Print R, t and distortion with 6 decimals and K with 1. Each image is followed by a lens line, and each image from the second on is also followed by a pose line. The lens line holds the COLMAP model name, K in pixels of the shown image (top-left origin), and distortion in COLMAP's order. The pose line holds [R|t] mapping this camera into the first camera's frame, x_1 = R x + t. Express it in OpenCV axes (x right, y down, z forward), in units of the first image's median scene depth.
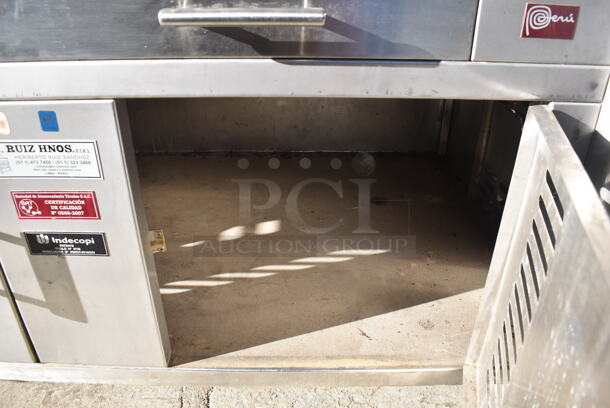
lens RADIAL K [[474.9, 0, 305.0], [0, 474.9, 204.0], [0, 0, 1]] dist [-0.097428, 0.009949]
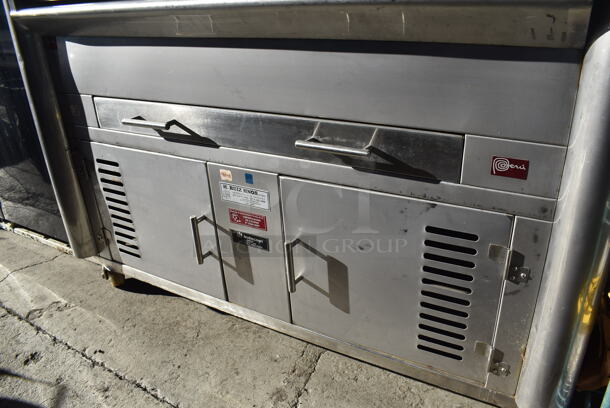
lens RADIAL K [[474.9, 0, 305.0], [0, 474.9, 204.0], [0, 0, 1]] dist [-0.097428, 0.009949]
pose [[0.866096, 0.173633, -0.468754, 0.583678], [-0.189530, 0.981782, 0.013480, -0.131905], [0.462555, 0.077168, 0.883226, -0.641781]]
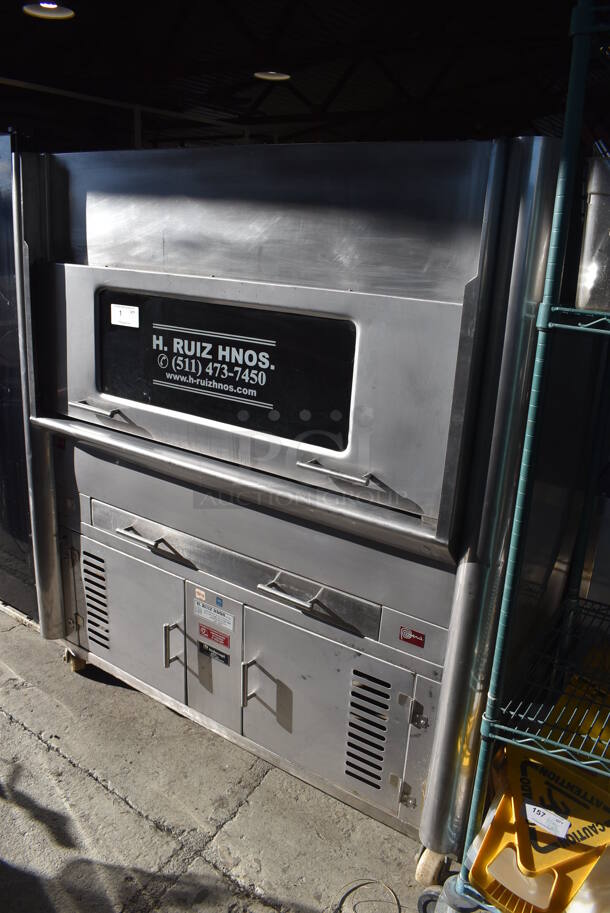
lens RADIAL K [[710.7, 0, 305.0], [0, 710.7, 456.5], [0, 0, 1]] dist [-0.097428, 0.009949]
pose [[0.820861, 0.209645, -0.531260, 1.385717], [-0.312380, 0.943529, -0.110331, -0.553997], [0.478129, 0.256521, 0.839994, -1.782038]]
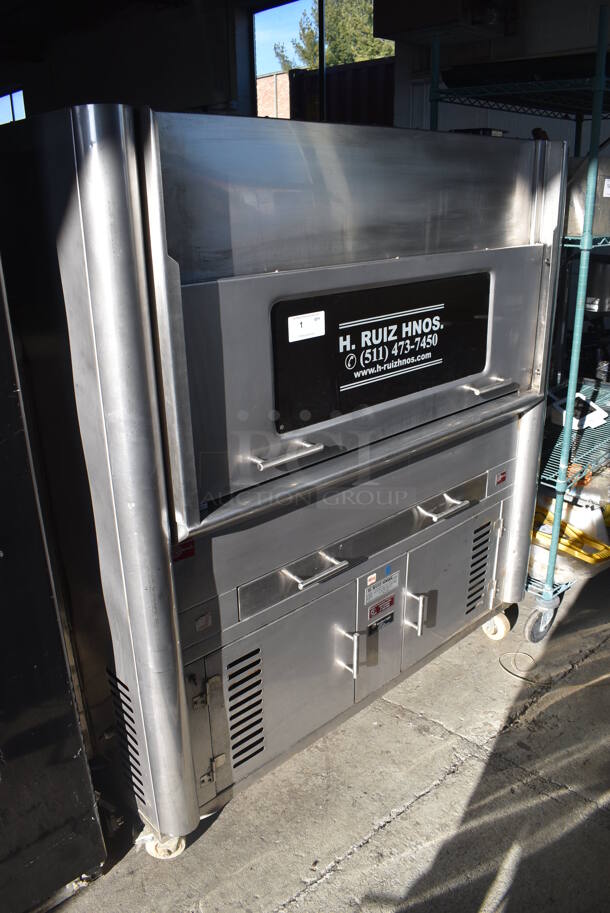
lens RADIAL K [[710.7, 0, 305.0], [0, 710.7, 456.5], [0, 0, 1]] dist [-0.097428, 0.009949]
pose [[0.735786, -0.256386, 0.626806, -2.763188], [0.336693, 0.941560, -0.010101, -0.768091], [-0.587586, 0.218473, 0.779110, -1.599102]]
